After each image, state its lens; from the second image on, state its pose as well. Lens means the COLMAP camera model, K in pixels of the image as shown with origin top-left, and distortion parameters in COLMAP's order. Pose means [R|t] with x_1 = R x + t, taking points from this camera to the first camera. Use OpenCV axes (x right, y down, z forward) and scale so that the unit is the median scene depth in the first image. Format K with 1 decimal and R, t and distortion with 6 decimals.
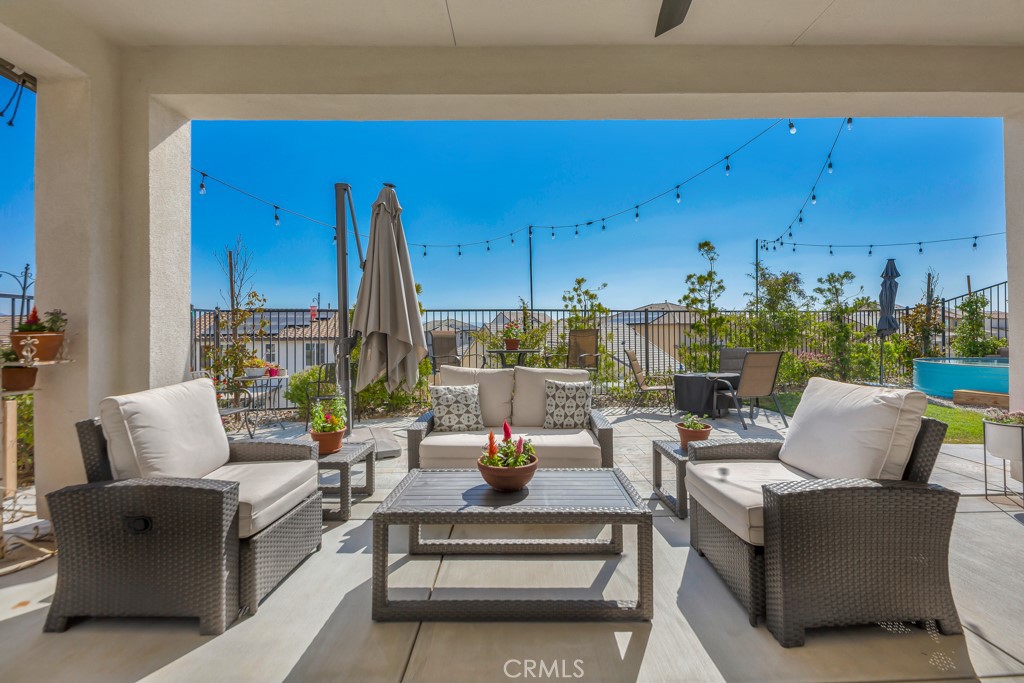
lens RADIAL K [[424.0, 0, 524.0], [0, 424.0, 329.6], [0, 0, 1]] dist [0.002830, -0.000156]
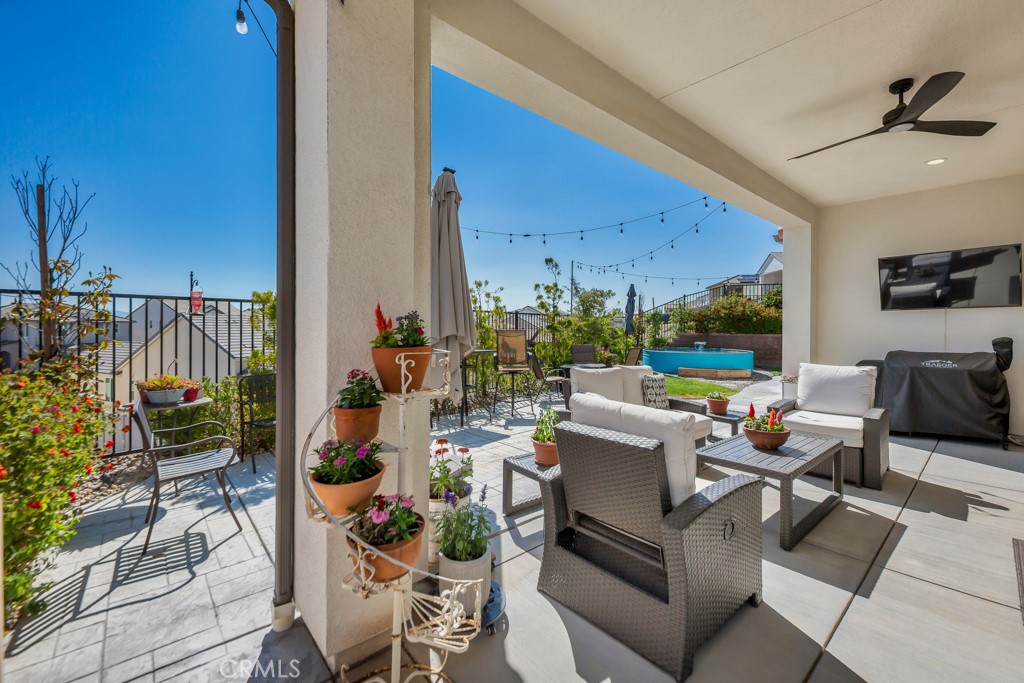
lens RADIAL K [[424.0, 0, 524.0], [0, 424.0, 329.6], [0, 0, 1]] dist [0.002830, -0.000156]
pose [[0.754761, 0.008134, 0.655949, -0.433153], [-0.013310, 0.999907, 0.002915, -0.003887], [-0.655865, -0.010930, 0.754799, 0.123448]]
